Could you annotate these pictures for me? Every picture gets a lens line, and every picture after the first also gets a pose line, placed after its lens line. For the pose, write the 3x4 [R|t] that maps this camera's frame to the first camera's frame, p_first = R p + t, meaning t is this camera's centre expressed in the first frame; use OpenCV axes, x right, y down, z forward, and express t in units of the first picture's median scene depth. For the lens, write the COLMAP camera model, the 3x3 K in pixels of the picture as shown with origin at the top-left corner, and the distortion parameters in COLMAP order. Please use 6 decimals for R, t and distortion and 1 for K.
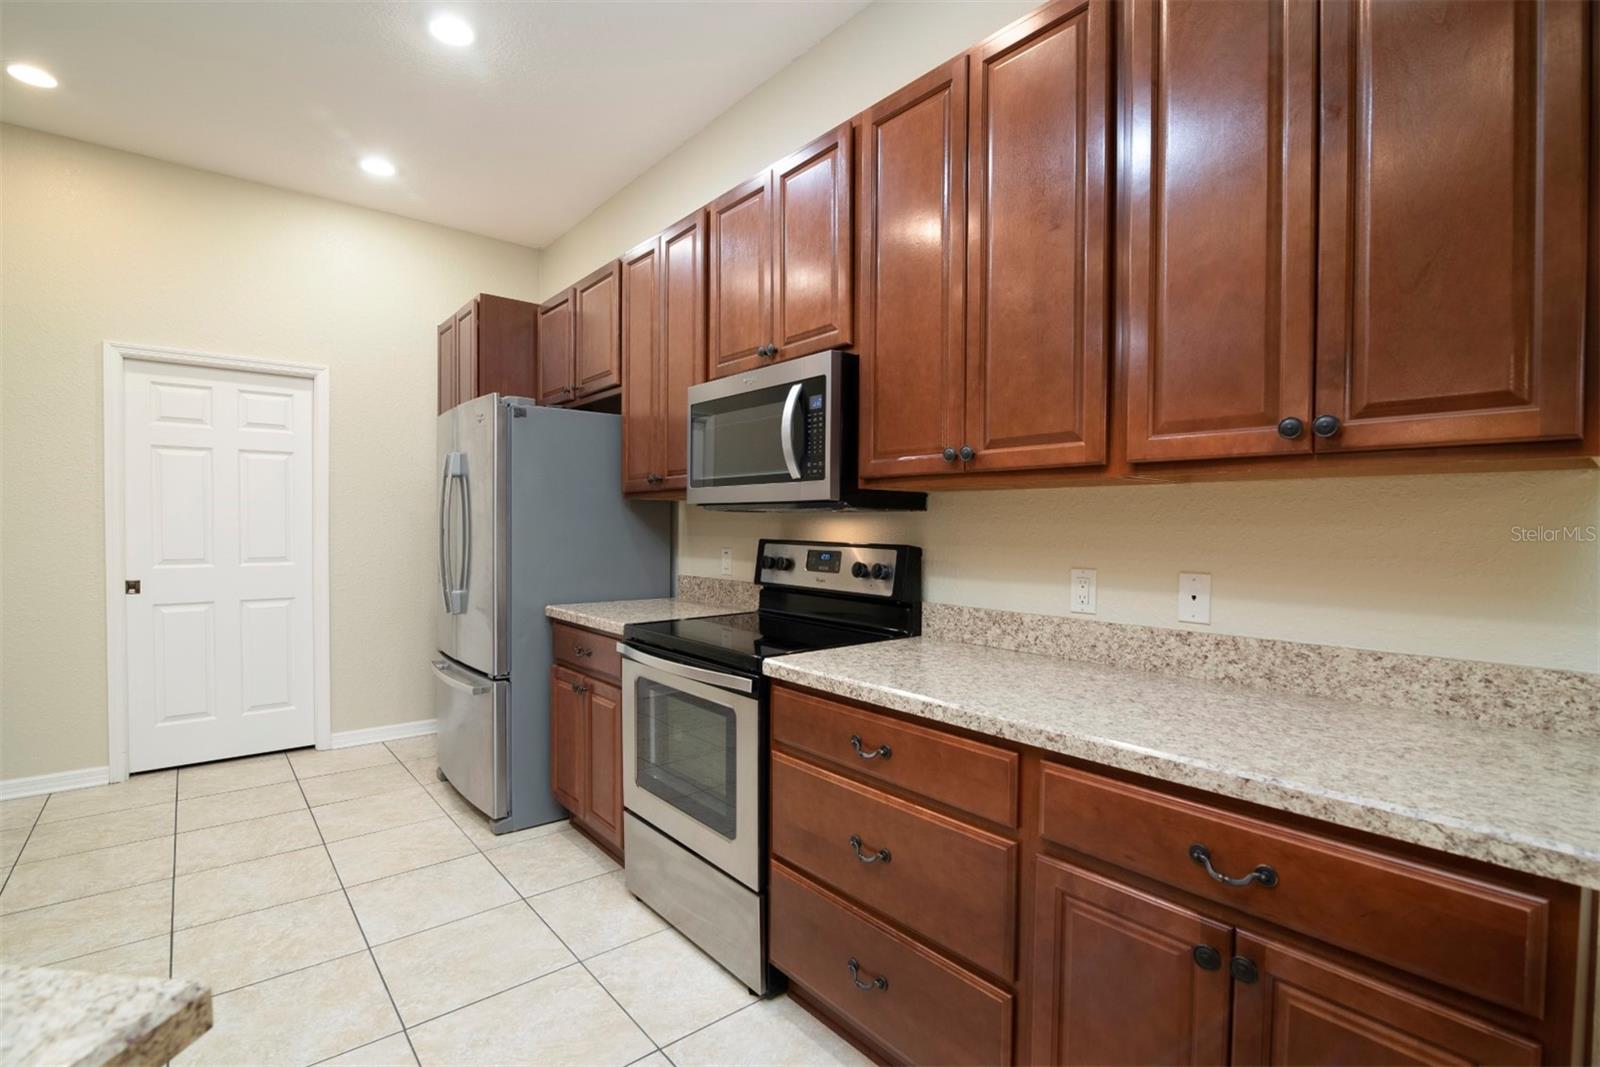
lens RADIAL K [[736.8, 0, 800.0], [0, 736.8, 533.5], [0, 0, 1]] dist [-0.020720, 0.000739]
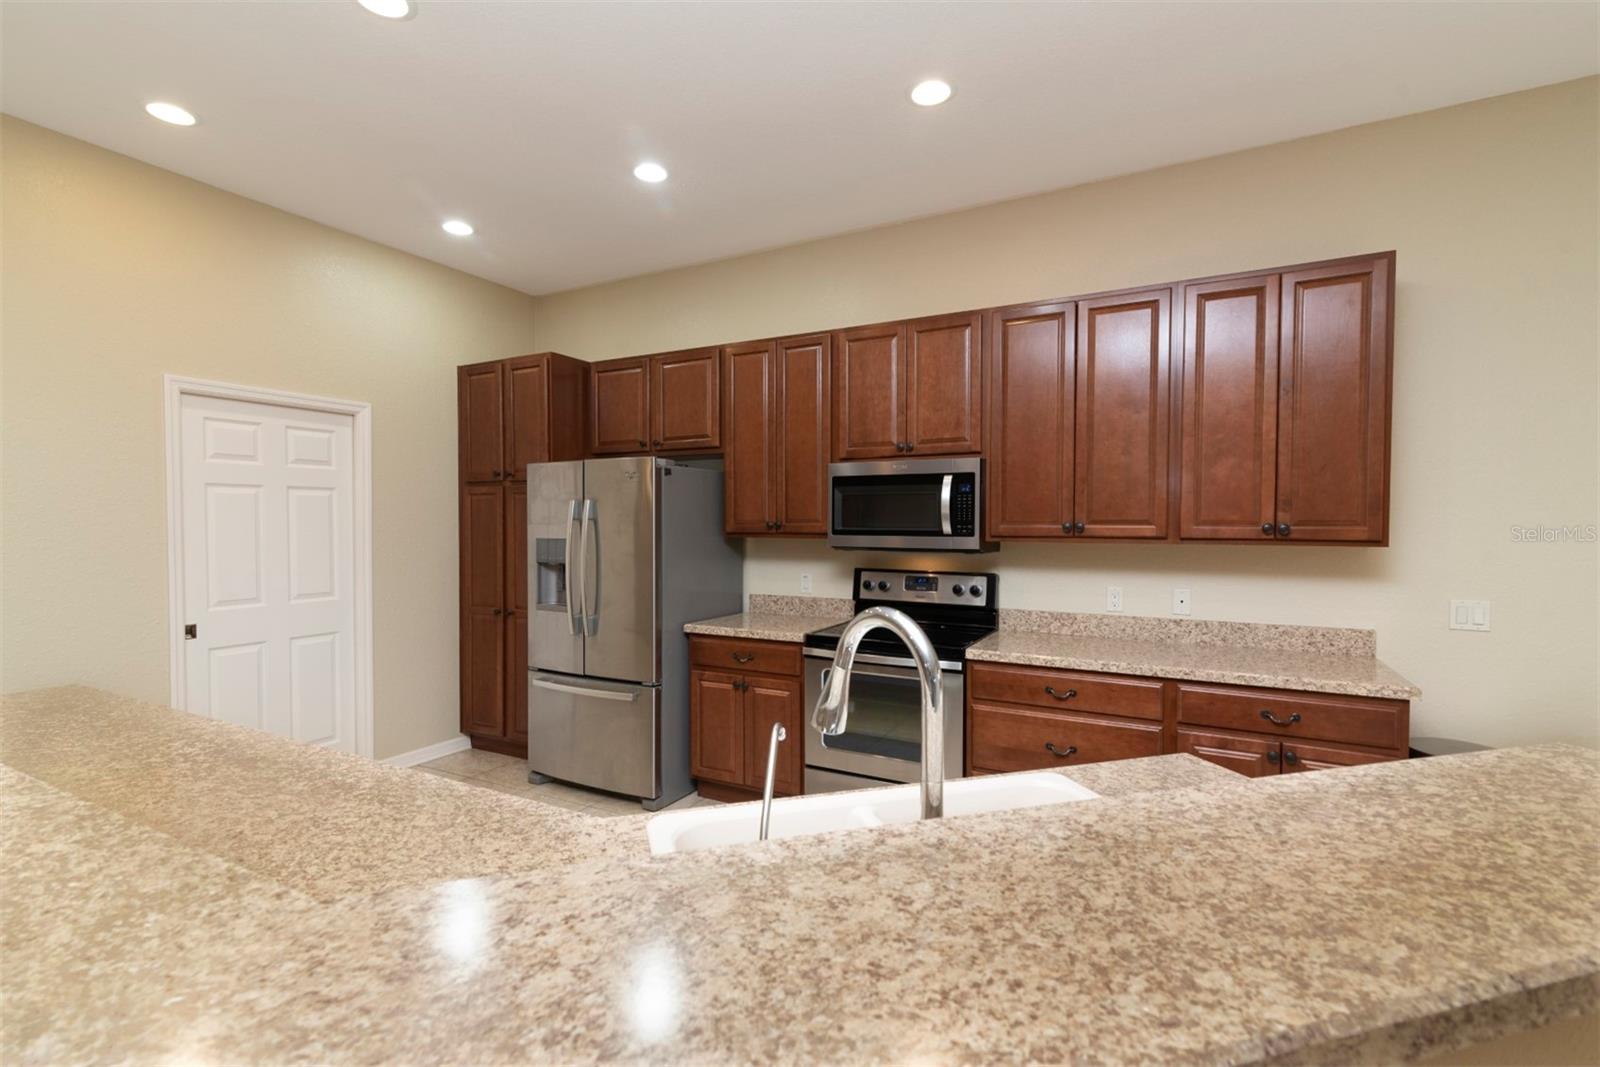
lens RADIAL K [[721.9, 0, 800.0], [0, 721.9, 533.5], [0, 0, 1]] dist [0.013885, 0.000147]
pose [[0.929023, -0.010583, 0.369871, -0.889133], [0.009087, 0.999942, 0.005788, -0.090798], [-0.369911, -0.002016, 0.929065, -0.327194]]
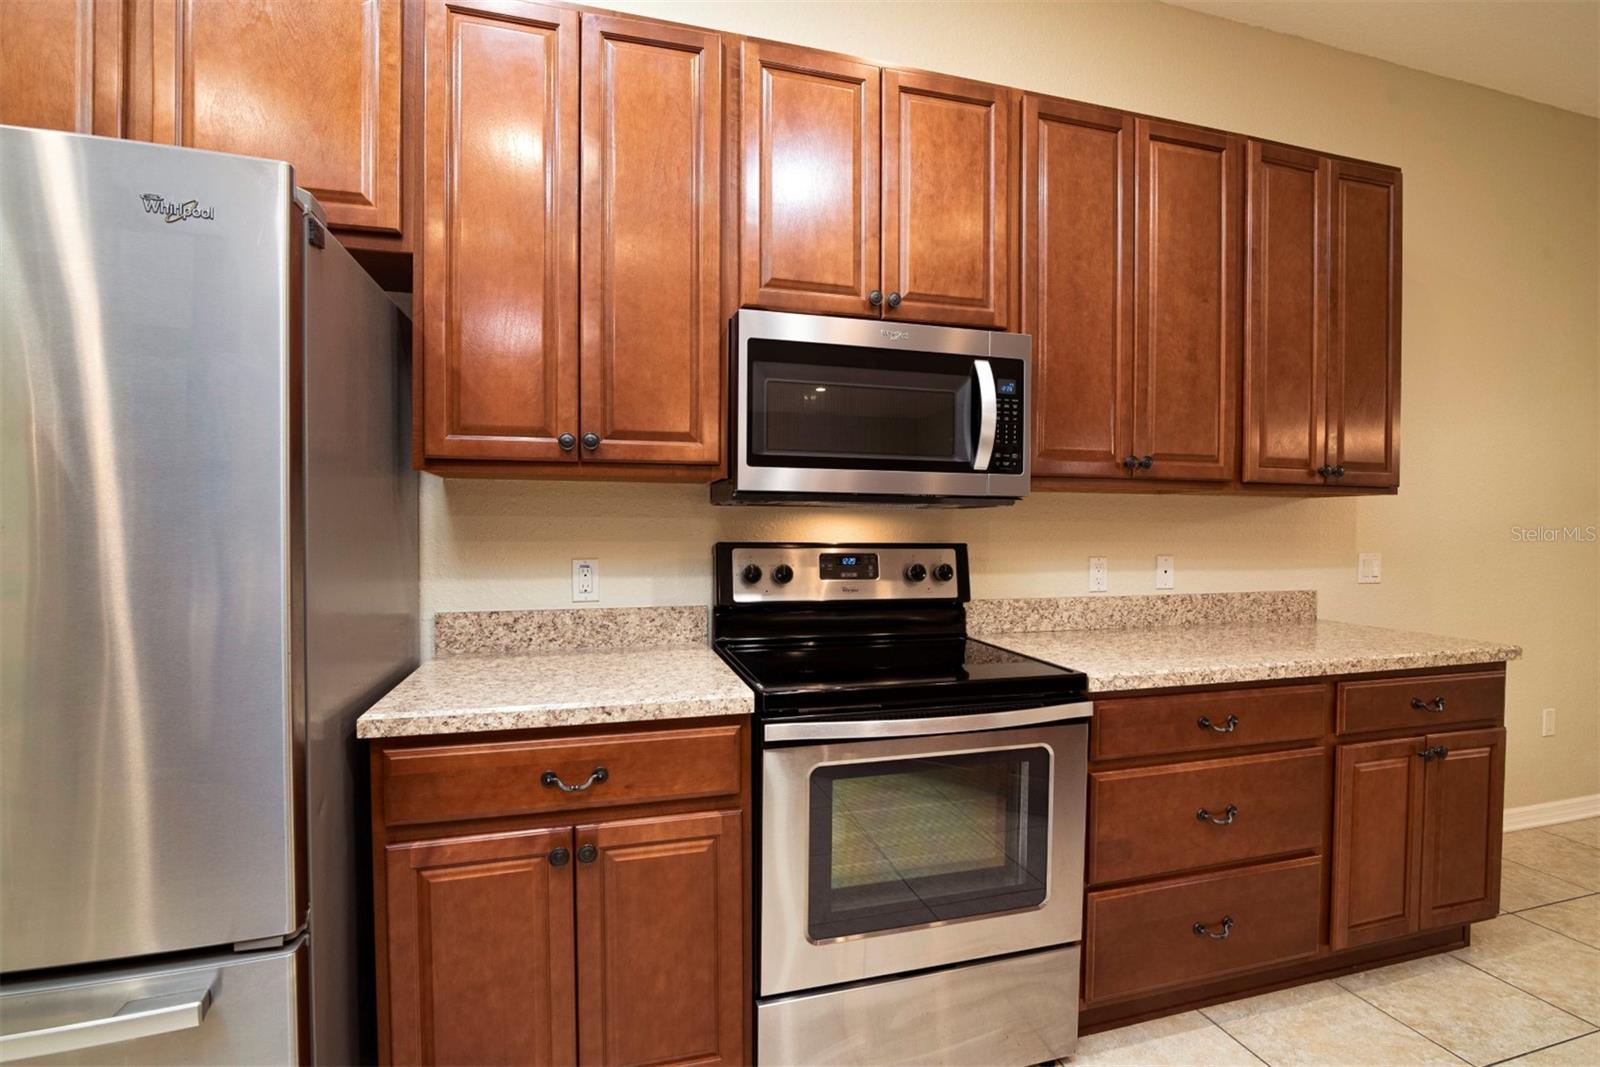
lens RADIAL K [[736.8, 0, 800.0], [0, 736.8, 533.5], [0, 0, 1]] dist [-0.020720, 0.000739]
pose [[0.406655, -0.017022, 0.913423, -0.894737], [0.008242, 0.999854, 0.014963, -0.014607], [-0.913544, 0.001444, 0.406736, 0.860372]]
